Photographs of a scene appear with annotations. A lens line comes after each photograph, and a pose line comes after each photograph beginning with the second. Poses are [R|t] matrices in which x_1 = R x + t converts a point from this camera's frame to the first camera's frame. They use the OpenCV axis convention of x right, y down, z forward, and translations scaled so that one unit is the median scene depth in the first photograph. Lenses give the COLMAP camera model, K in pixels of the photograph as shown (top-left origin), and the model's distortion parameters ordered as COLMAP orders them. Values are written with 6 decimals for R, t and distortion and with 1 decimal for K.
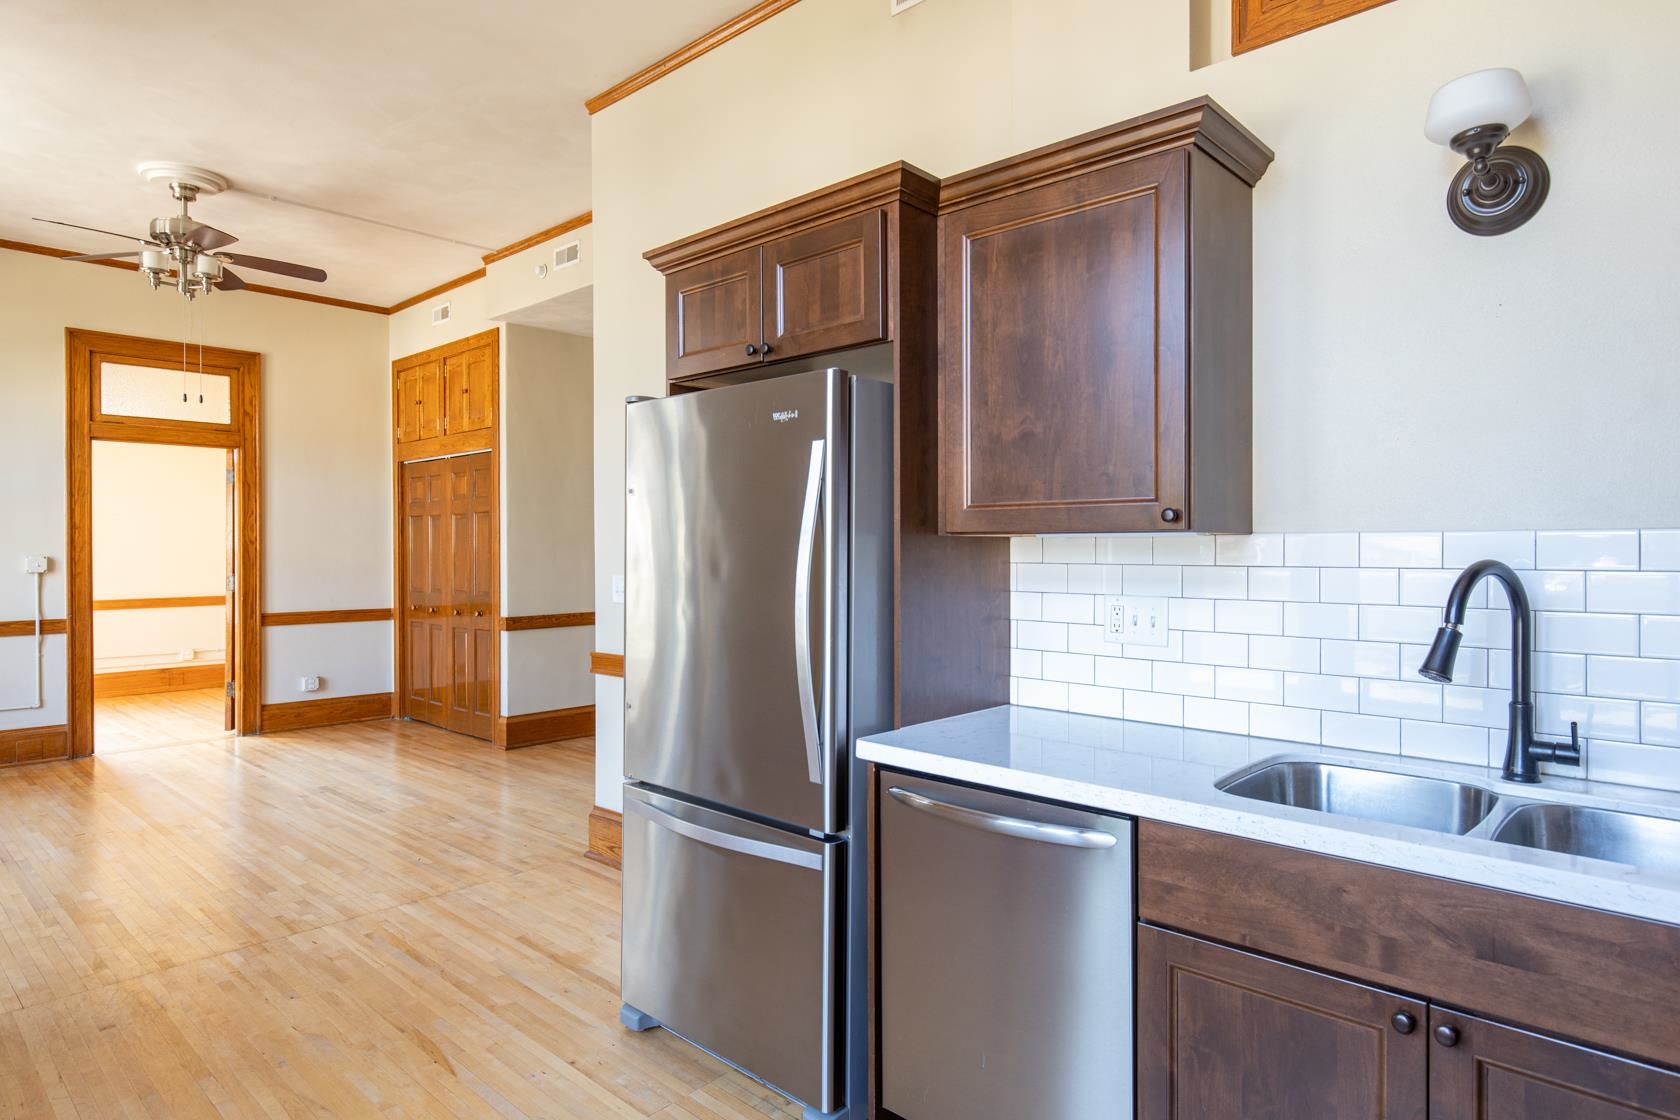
lens RADIAL K [[984.5, 0, 843.2], [0, 984.5, 553.6], [0, 0, 1]] dist [0.001056, -0.000843]
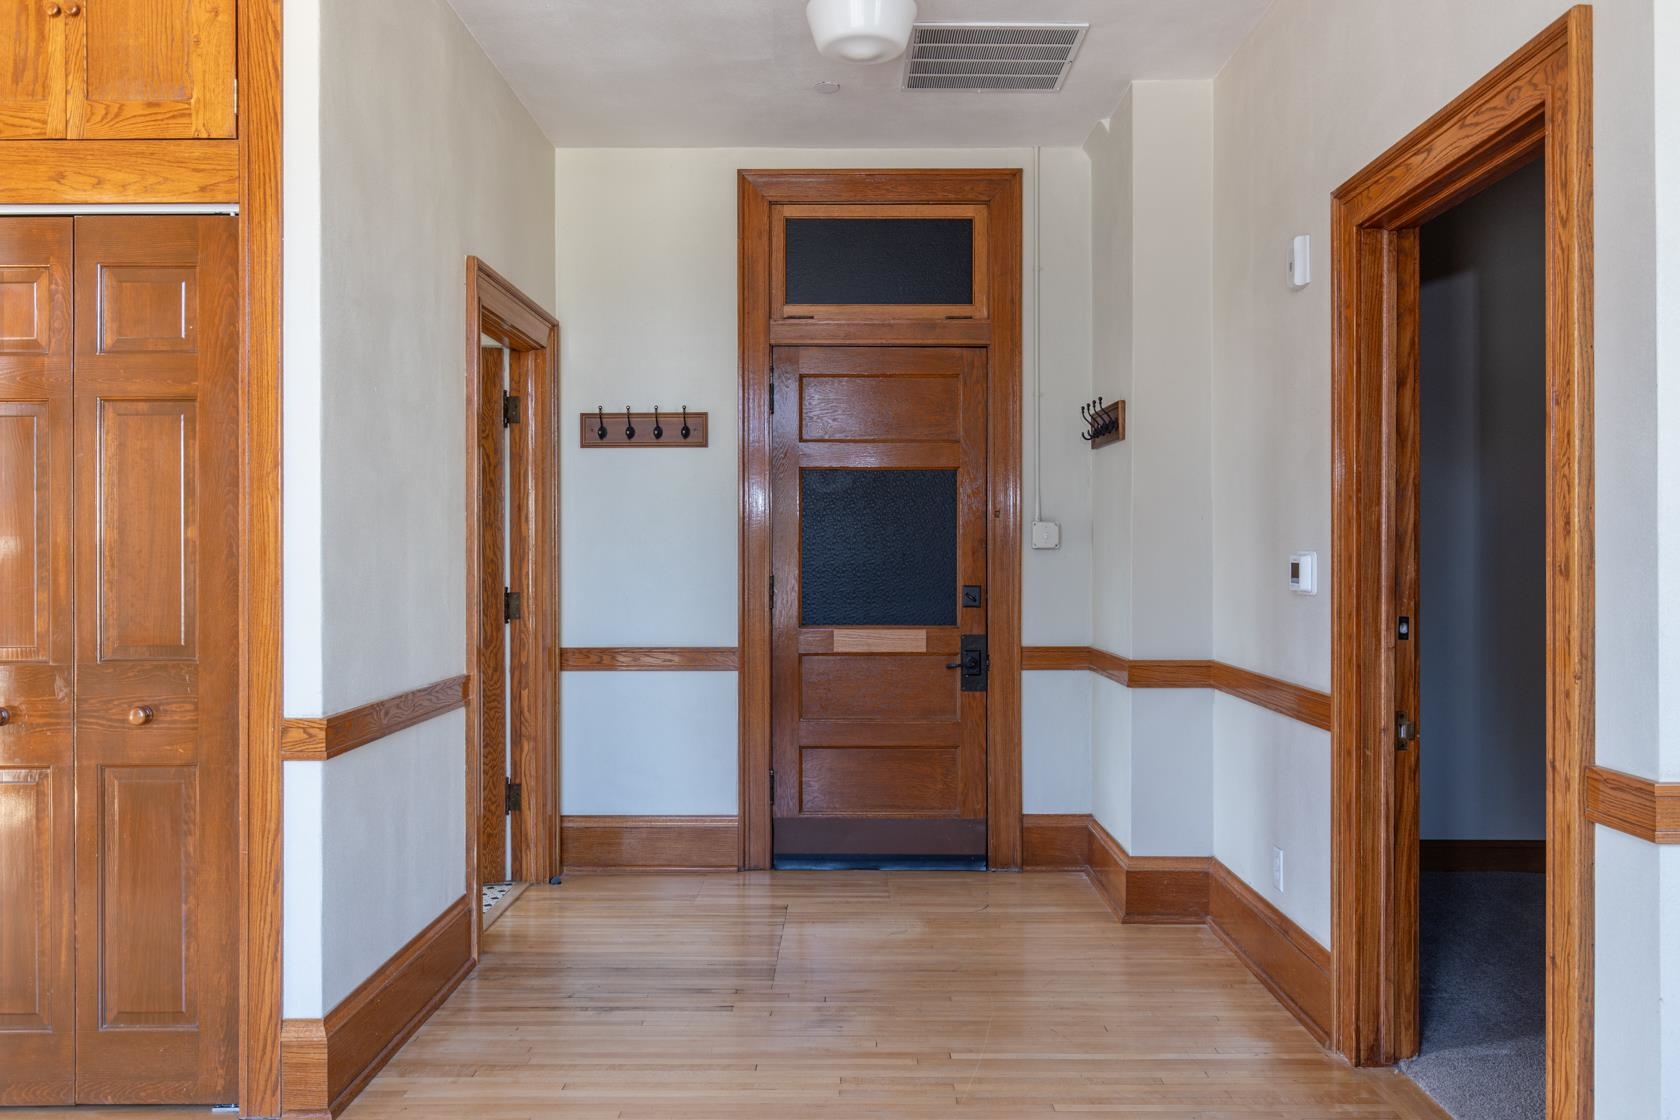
lens RADIAL K [[1299.2, 0, 844.0], [0, 1299.2, 554.2], [0, 0, 1]] dist [0.003487, -0.001315]
pose [[0.731303, 0.003487, 0.682044, -0.489397], [0.003772, 0.999951, -0.009156, 0.013528], [-0.682042, 0.009268, 0.731254, 0.533192]]
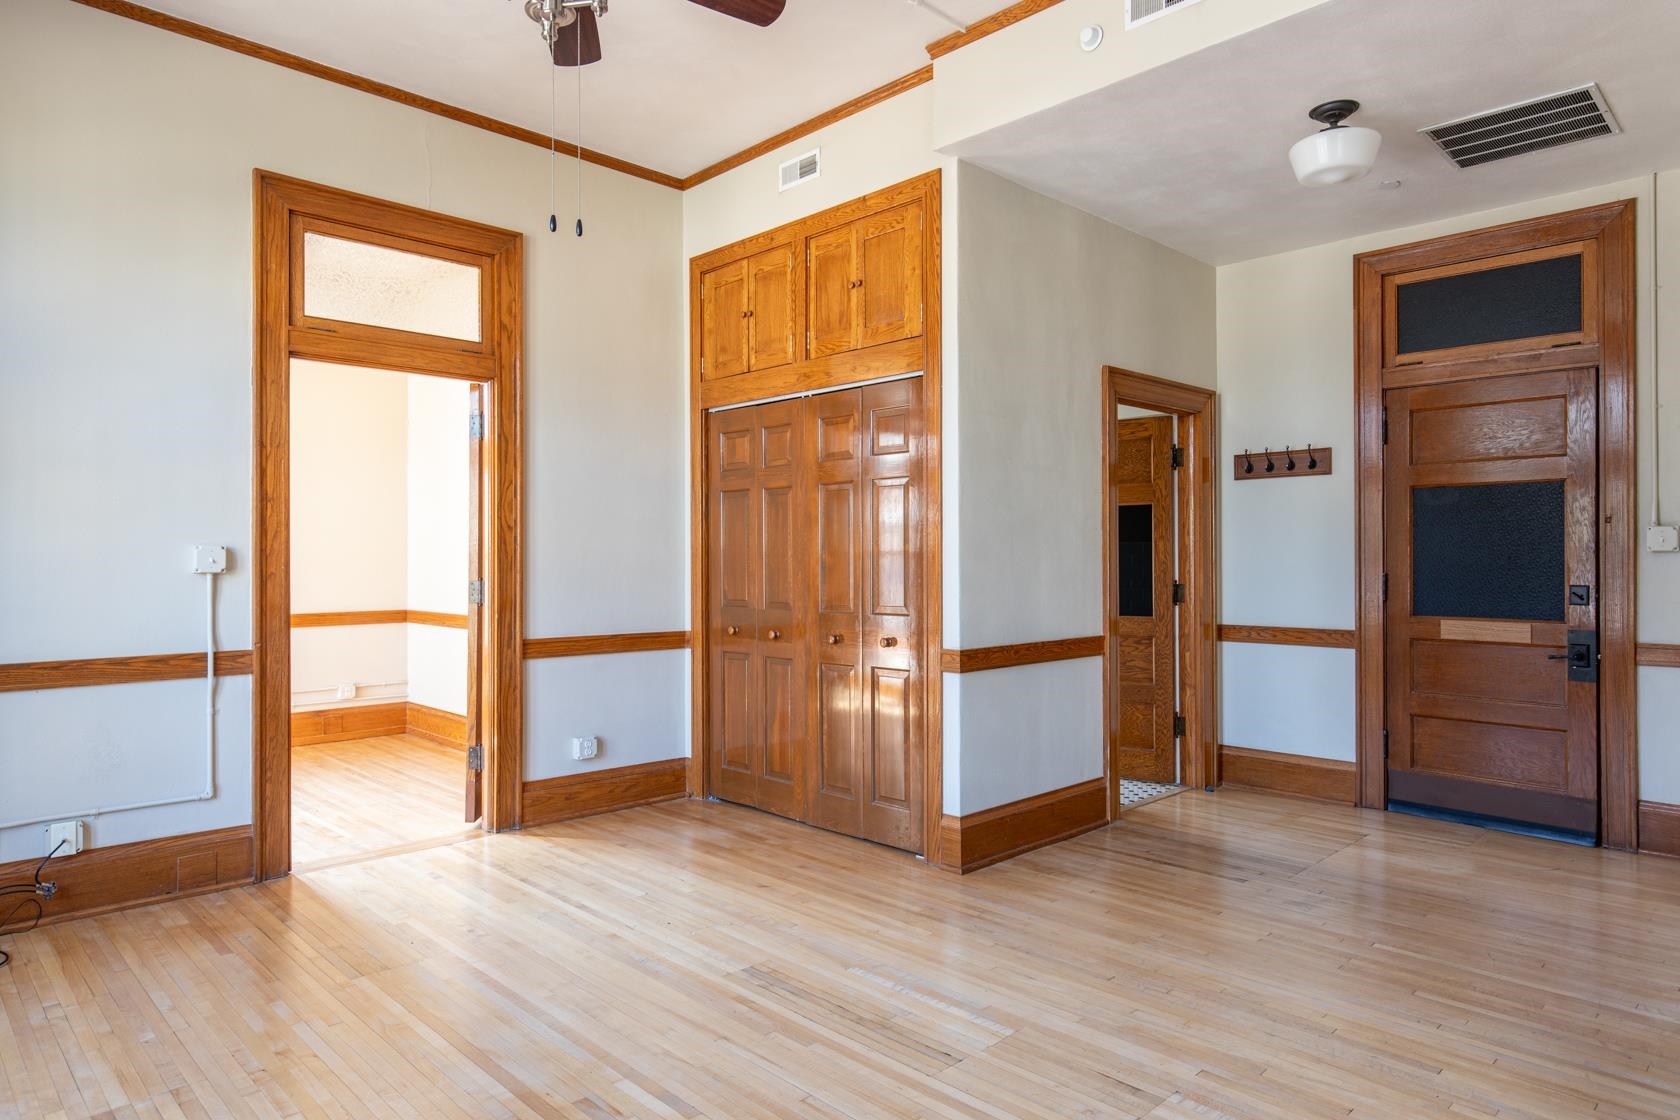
lens RADIAL K [[1023.8, 0, 834.4], [0, 1023.8, 557.7], [0, 0, 1]] dist [-0.000099, -0.000246]
pose [[0.998843, 0.000895, -0.048082, -0.370184], [-0.001256, 0.999971, -0.007461, 0.012818], [0.048074, 0.007512, 0.998816, 0.358204]]
